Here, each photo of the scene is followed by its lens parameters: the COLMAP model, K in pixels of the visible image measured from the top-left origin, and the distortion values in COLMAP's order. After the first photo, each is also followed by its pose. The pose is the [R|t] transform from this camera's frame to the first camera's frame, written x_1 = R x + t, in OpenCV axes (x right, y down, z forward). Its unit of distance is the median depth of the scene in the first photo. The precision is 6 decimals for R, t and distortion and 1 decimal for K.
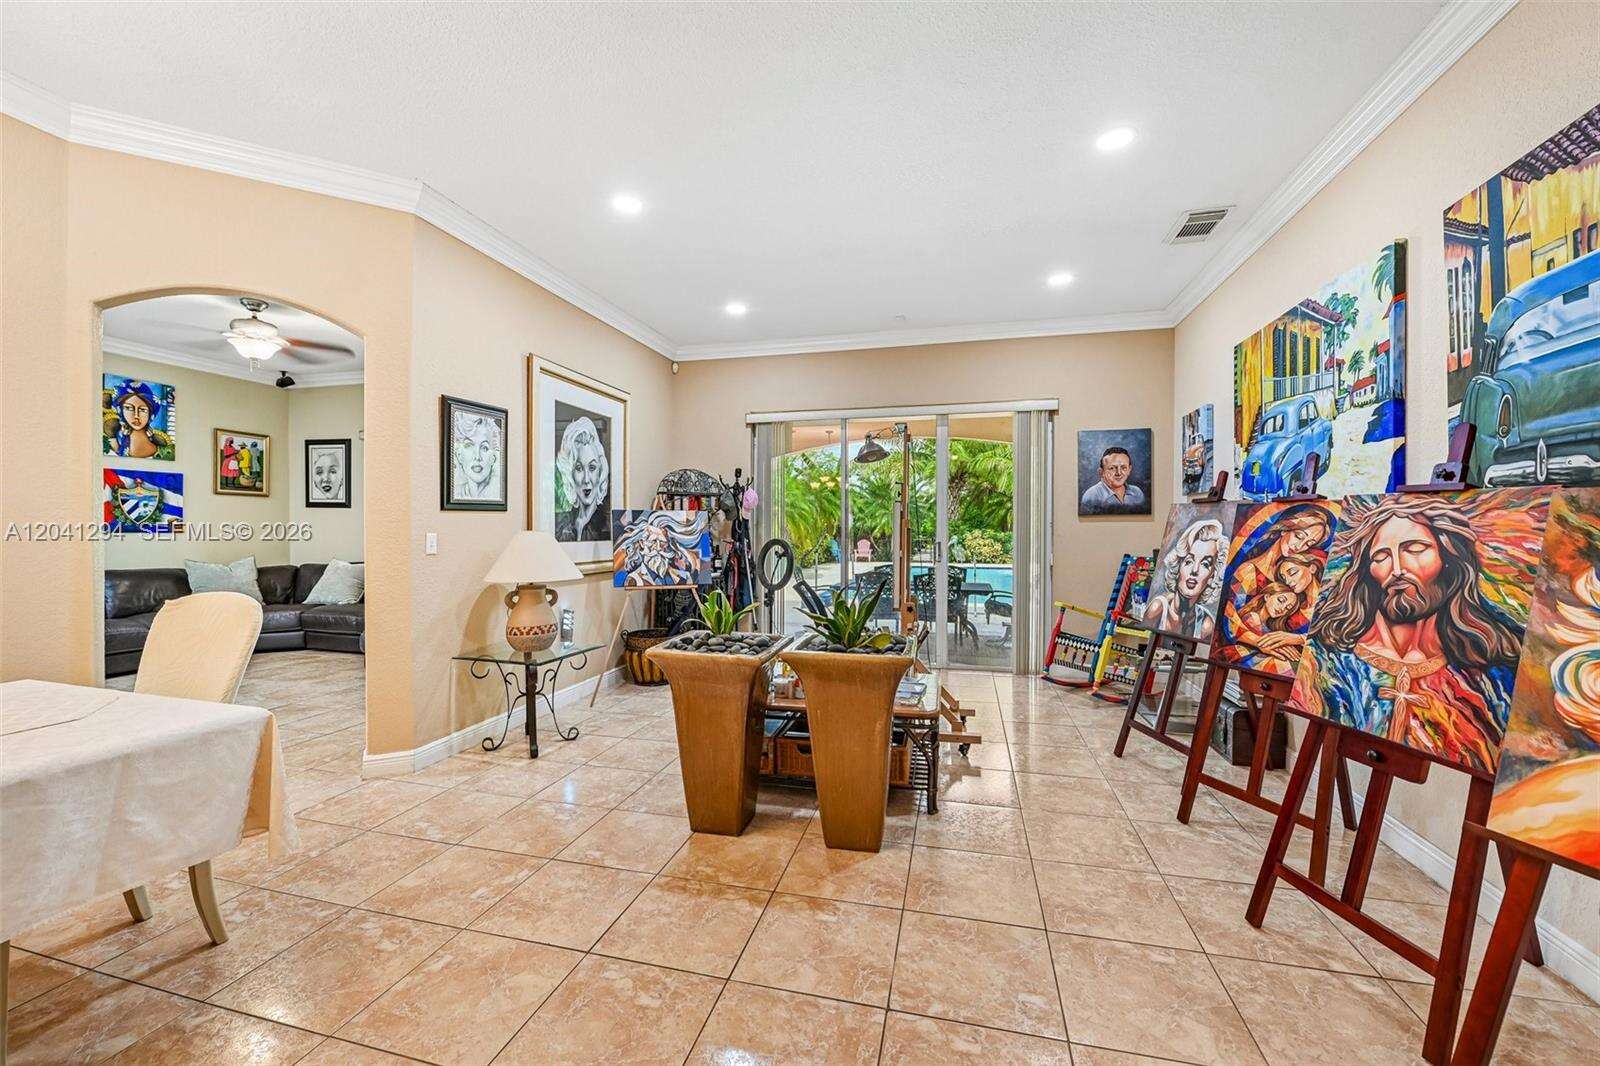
lens RADIAL K [[634.9, 0, 798.1], [0, 634.9, 532.5], [0, 0, 1]] dist [-0.006754, -0.001270]
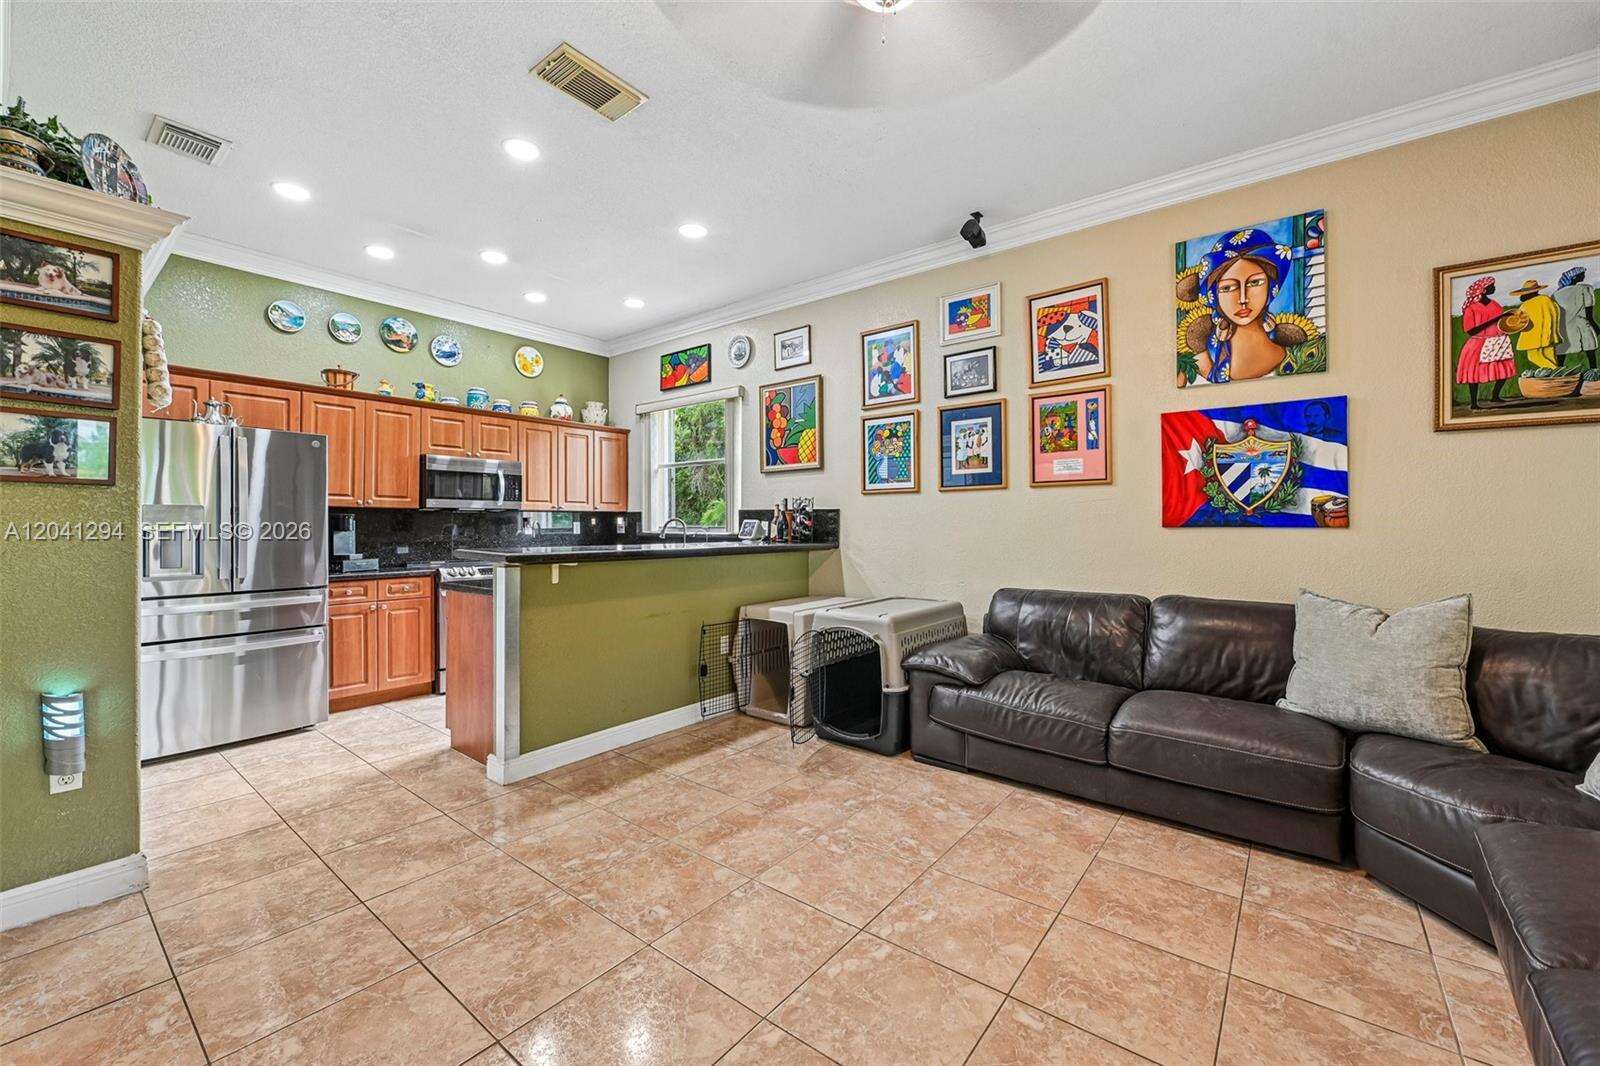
lens RADIAL K [[634.9, 0, 797.8], [0, 634.9, 523.5], [0, 0, 1]] dist [-0.006754, -0.001270]
pose [[-0.399971, -0.007080, -0.916501, -0.692091], [-0.007724, 0.999961, -0.004355, 0.003254], [0.916495, 0.005337, -0.400010, 1.376408]]
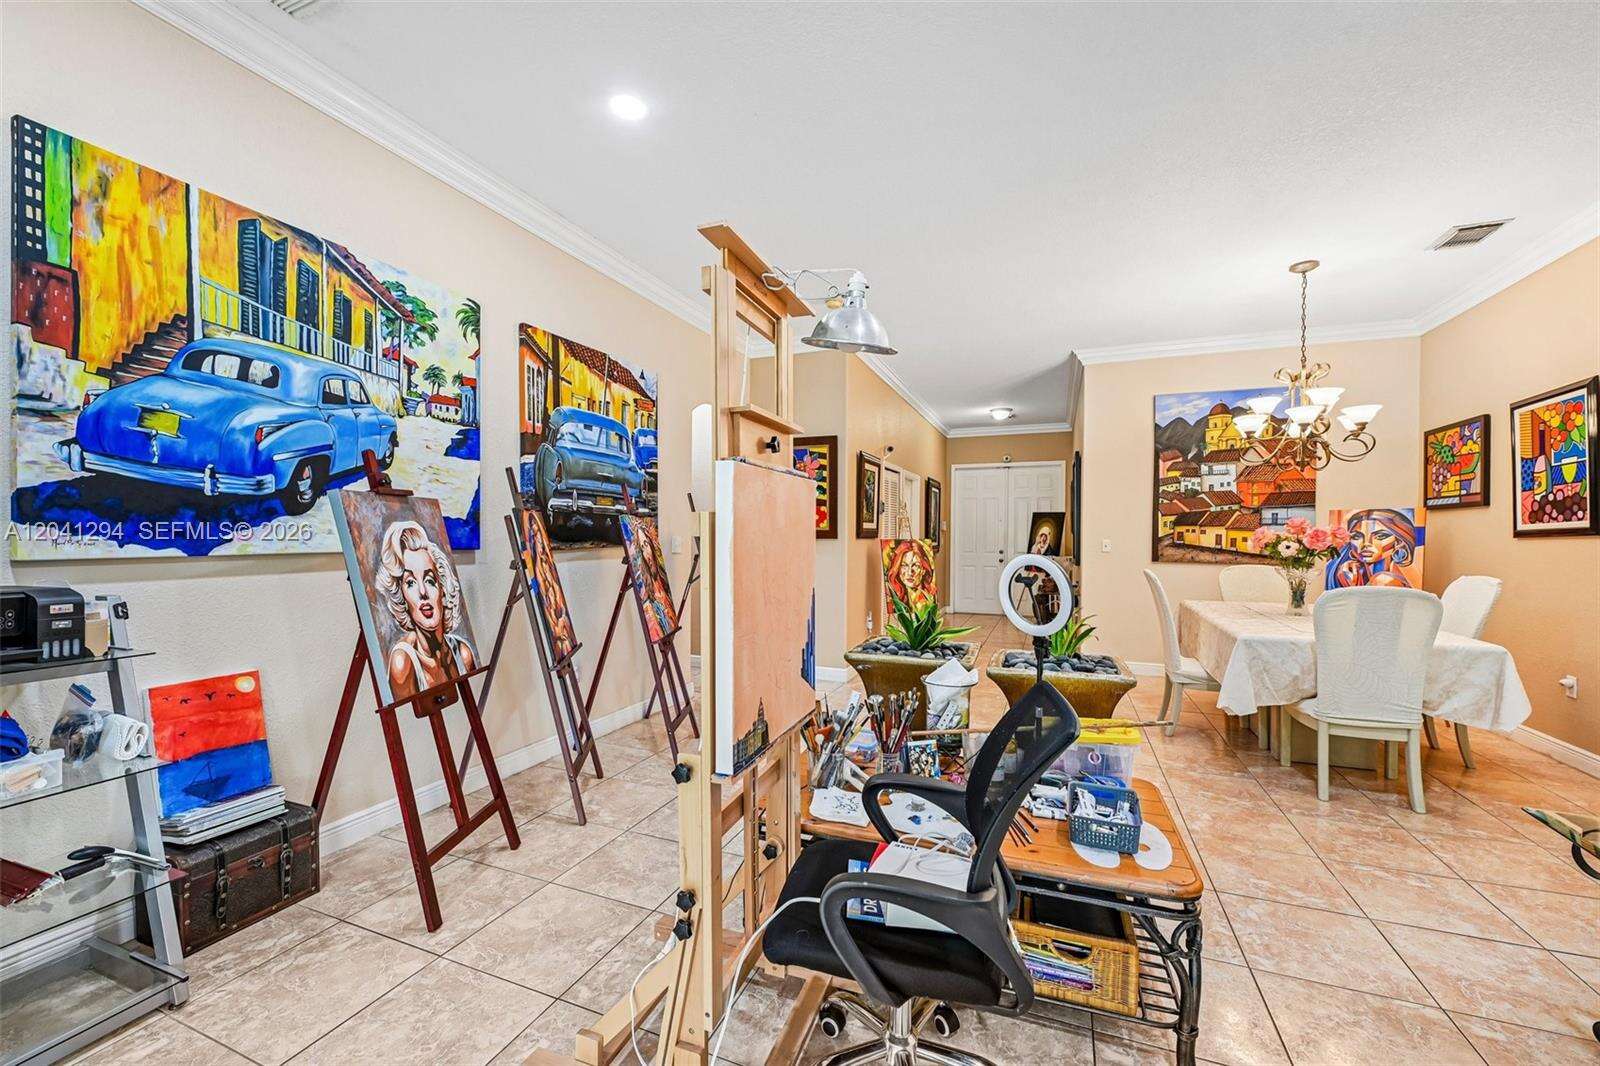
lens RADIAL K [[634.9, 0, 798.9], [0, 634.9, 544.1], [0, 0, 1]] dist [-0.006754, -0.001270]
pose [[-0.991204, -0.009538, 0.131996, 0.095577], [-0.006938, 0.999773, 0.020142, -0.009320], [-0.132159, 0.019049, -0.991046, 1.378407]]
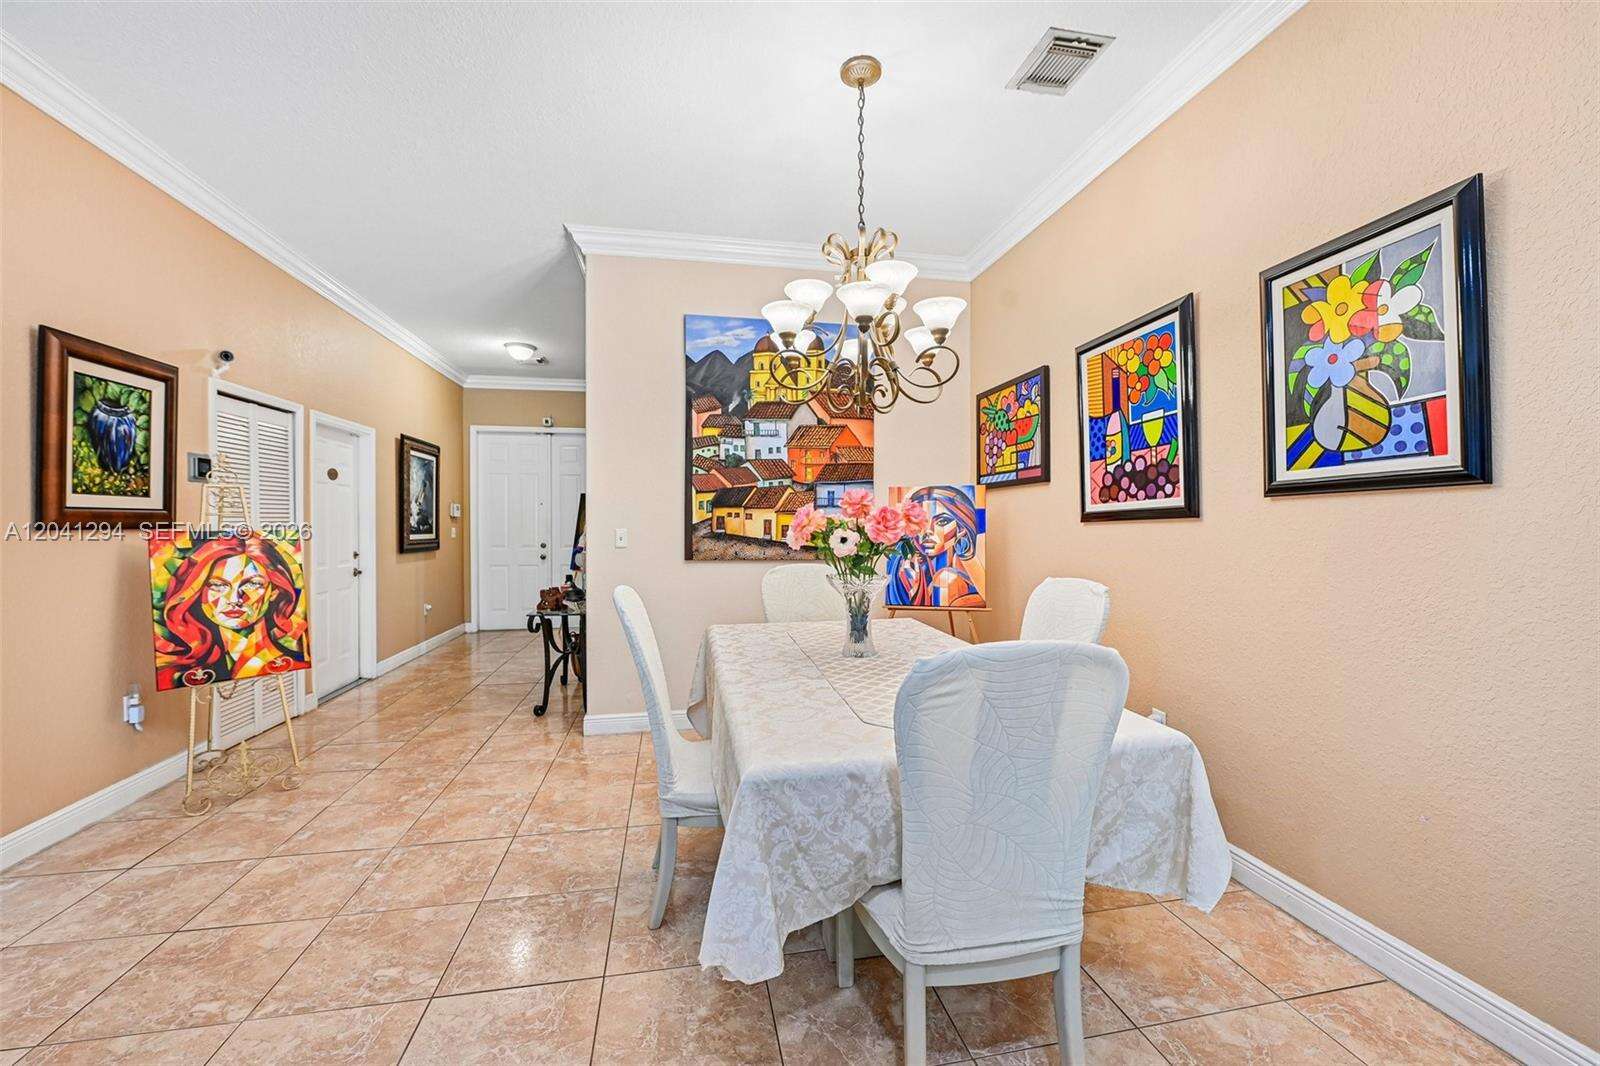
lens RADIAL K [[634.9, 0, 792.6], [0, 634.9, 527.0], [0, 0, 1]] dist [-0.006754, -0.001270]
pose [[-0.904807, -0.001657, -0.425818, -0.261406], [-0.004627, 0.999972, 0.005940, -0.003947], [0.425797, 0.007345, -0.904789, 0.770496]]
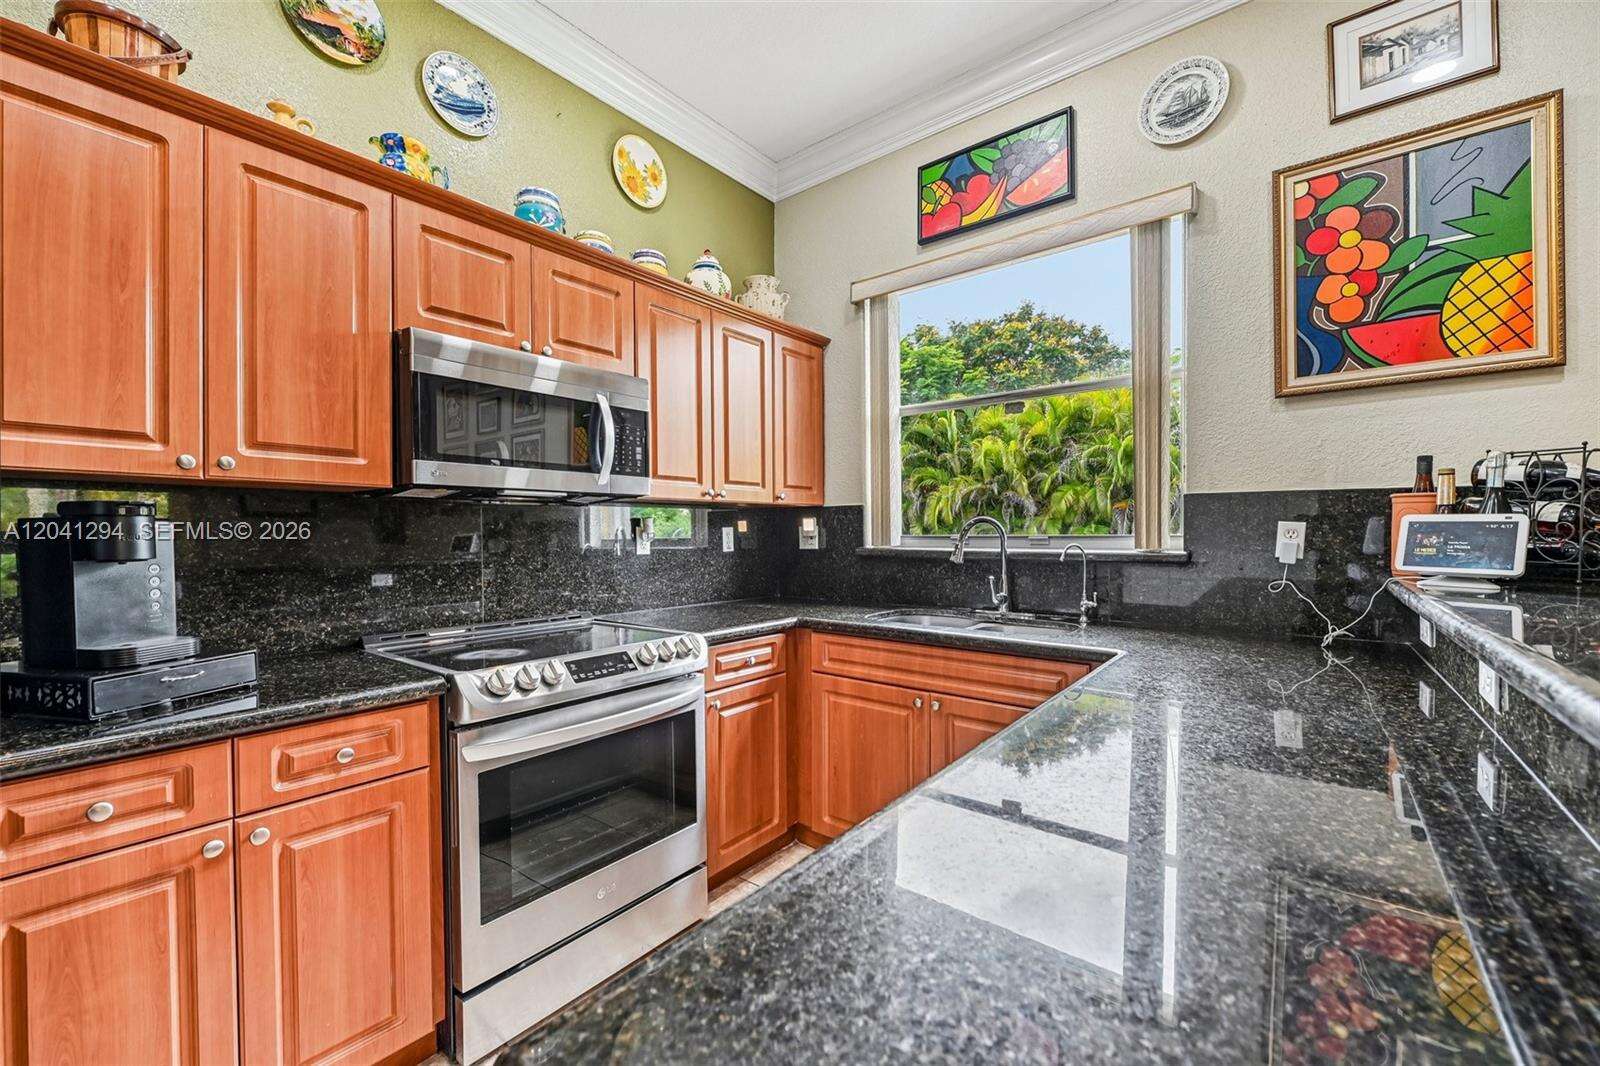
lens RADIAL K [[634.9, 0, 798.8], [0, 634.9, 543.5], [0, 0, 1]] dist [-0.006754, -0.001270]
pose [[-0.403176, 0.014545, -0.915007, -1.244308], [-0.001607, 0.999861, 0.016602, 0.003830], [0.915121, 0.008164, -0.403096, 0.634165]]
